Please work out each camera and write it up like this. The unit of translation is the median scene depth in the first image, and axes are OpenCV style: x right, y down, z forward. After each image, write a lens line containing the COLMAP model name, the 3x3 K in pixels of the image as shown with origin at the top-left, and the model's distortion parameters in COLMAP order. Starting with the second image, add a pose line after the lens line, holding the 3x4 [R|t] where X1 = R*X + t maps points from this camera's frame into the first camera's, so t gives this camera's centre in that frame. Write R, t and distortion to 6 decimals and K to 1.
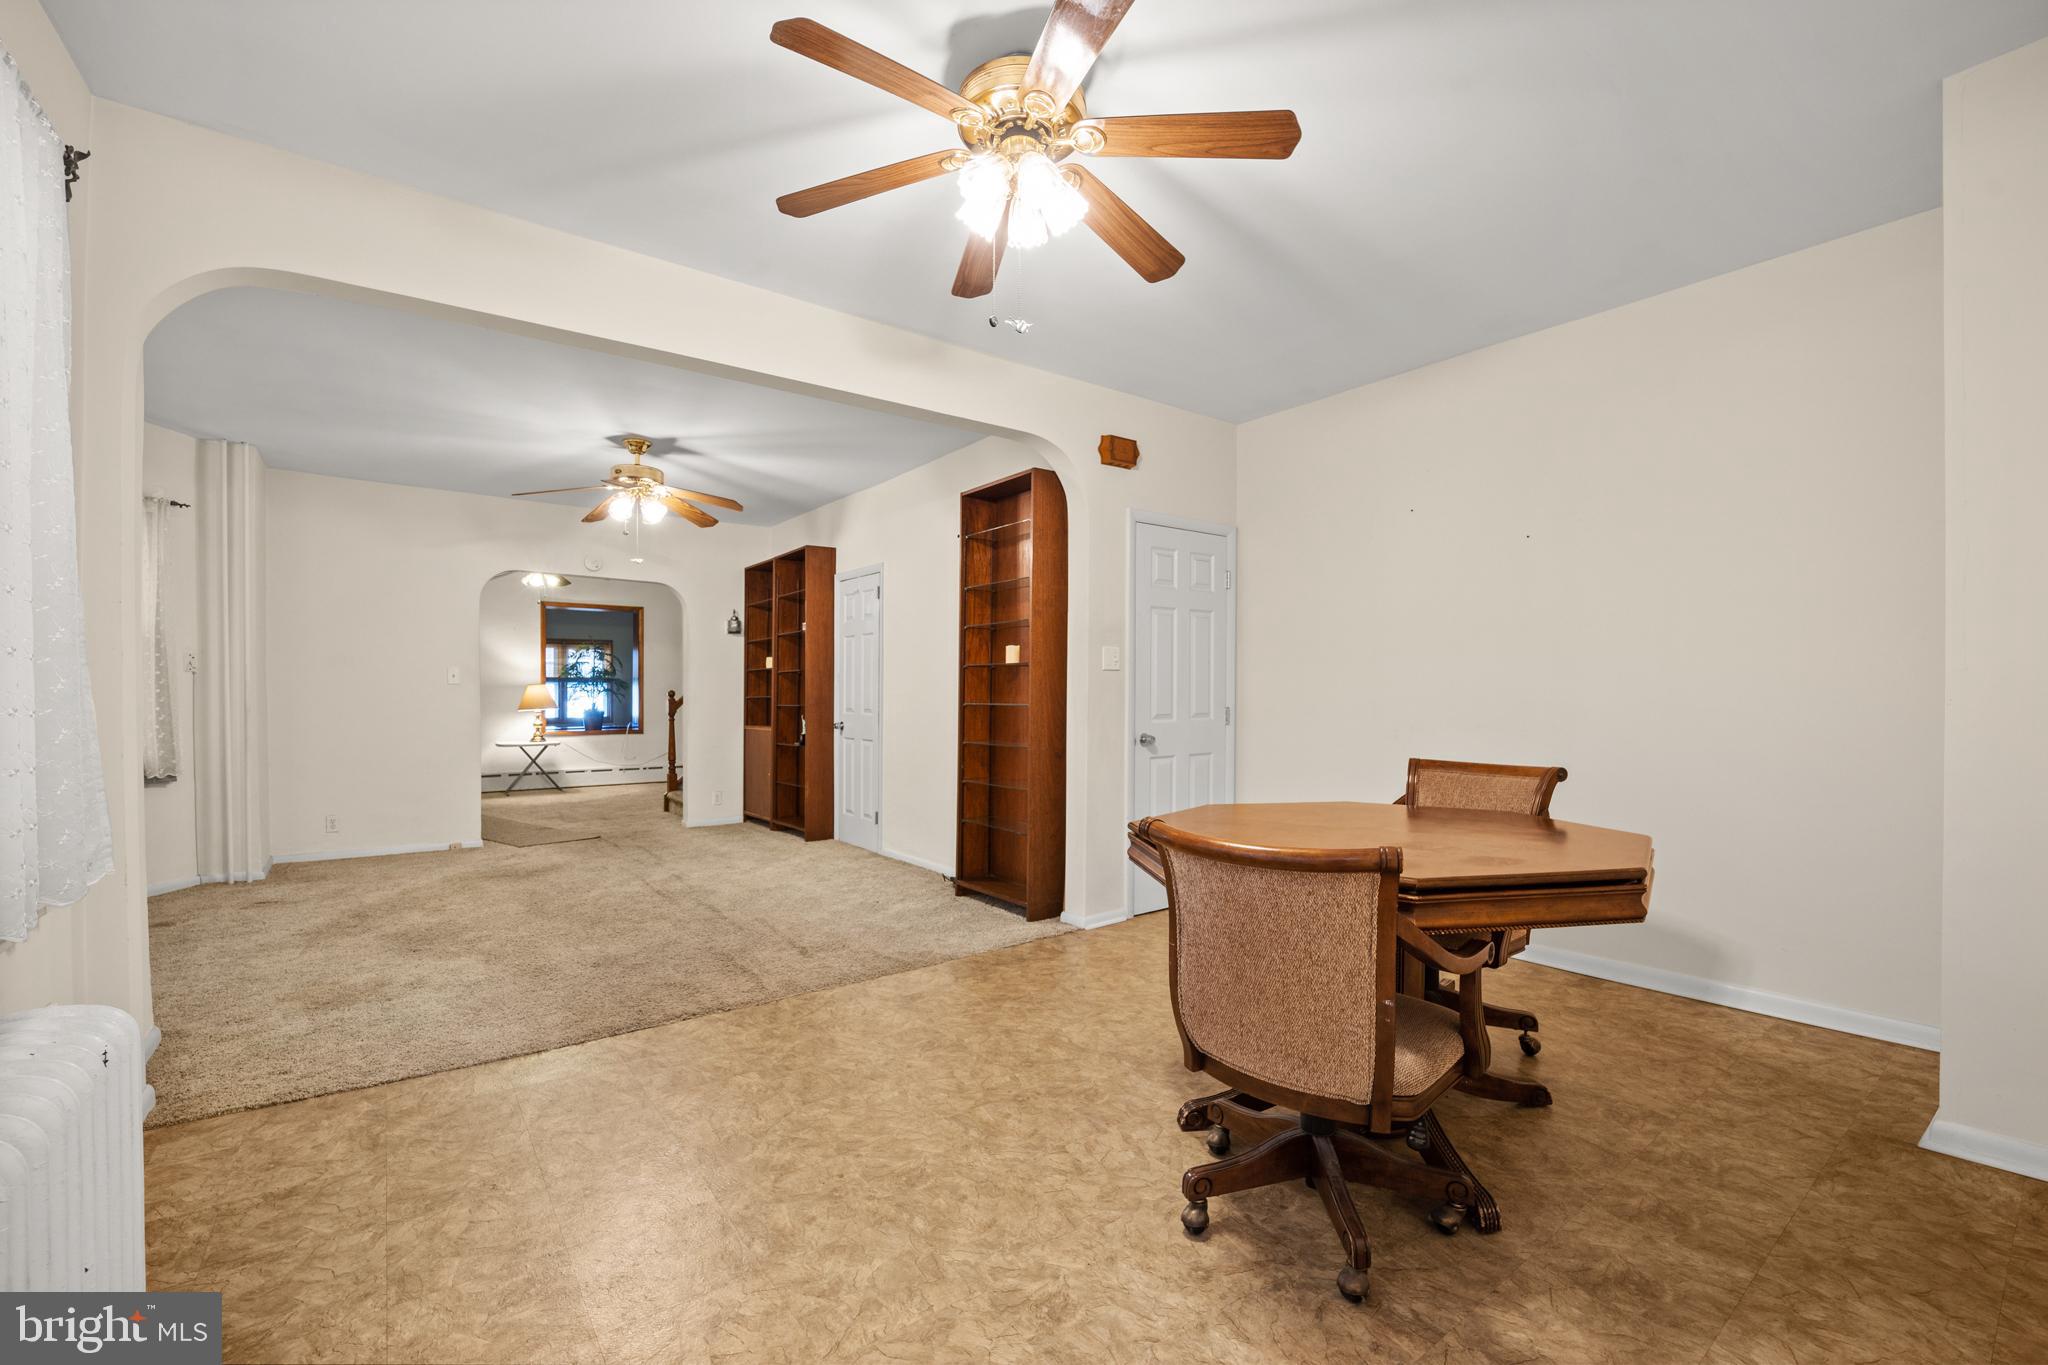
lens RADIAL K [[791.7, 0, 1035.0], [0, 791.7, 700.7], [0, 0, 1]] dist [-0.027403, -0.000158]
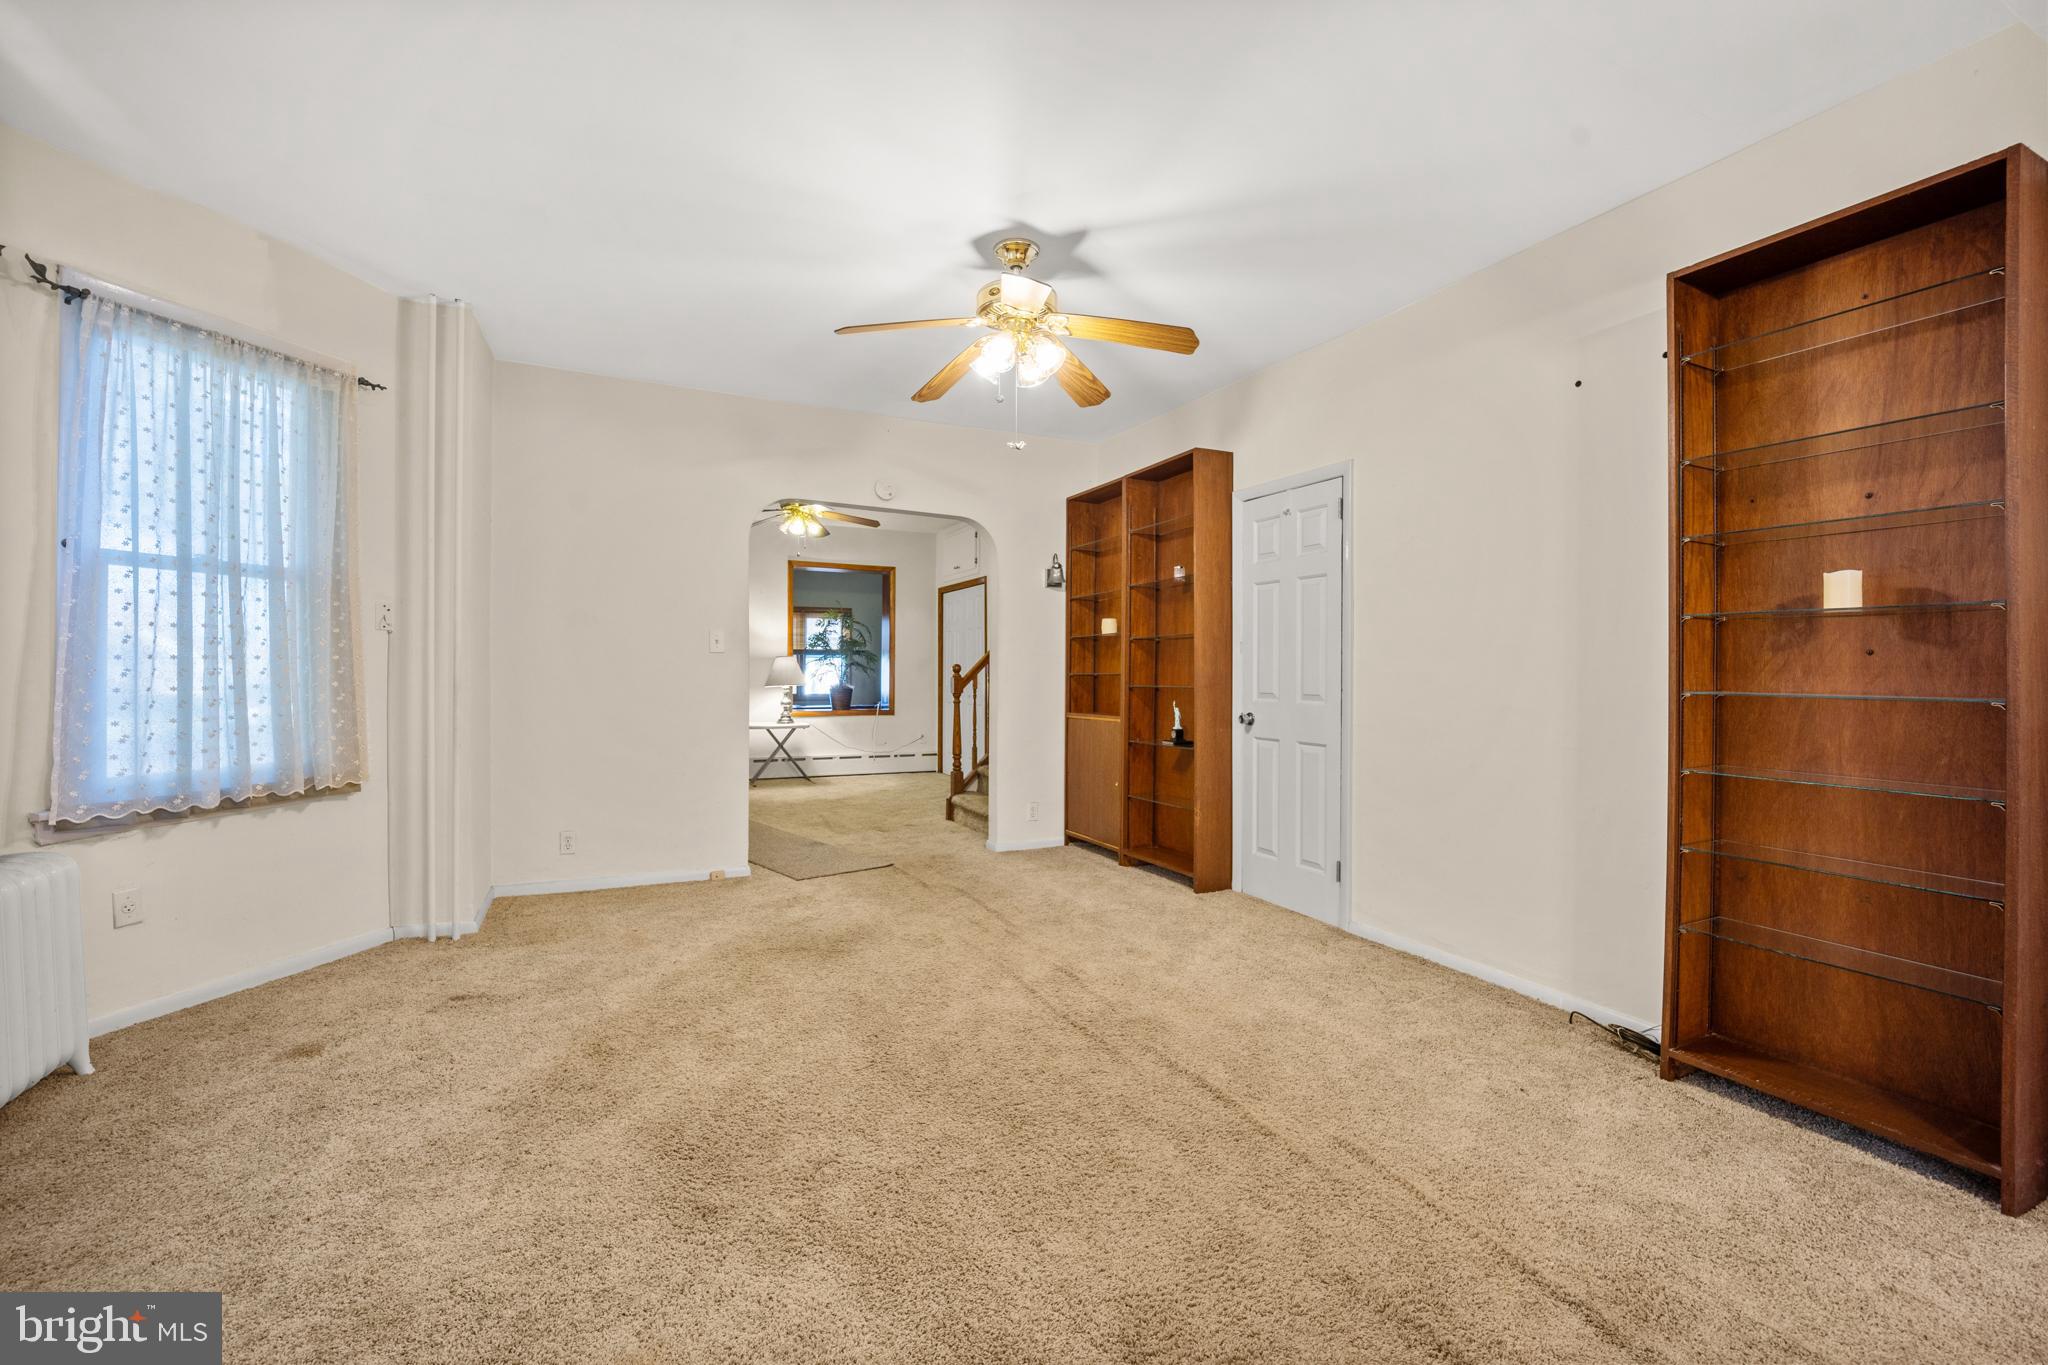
lens RADIAL K [[825.2, 0, 1054.4], [0, 825.2, 675.8], [0, 0, 1]] dist [-0.022225, 0.000010]
pose [[0.977539, 0.009701, -0.210532, -0.239802], [-0.010350, 0.999944, -0.001981, -0.001110], [0.210501, 0.004115, 0.977585, 0.274016]]
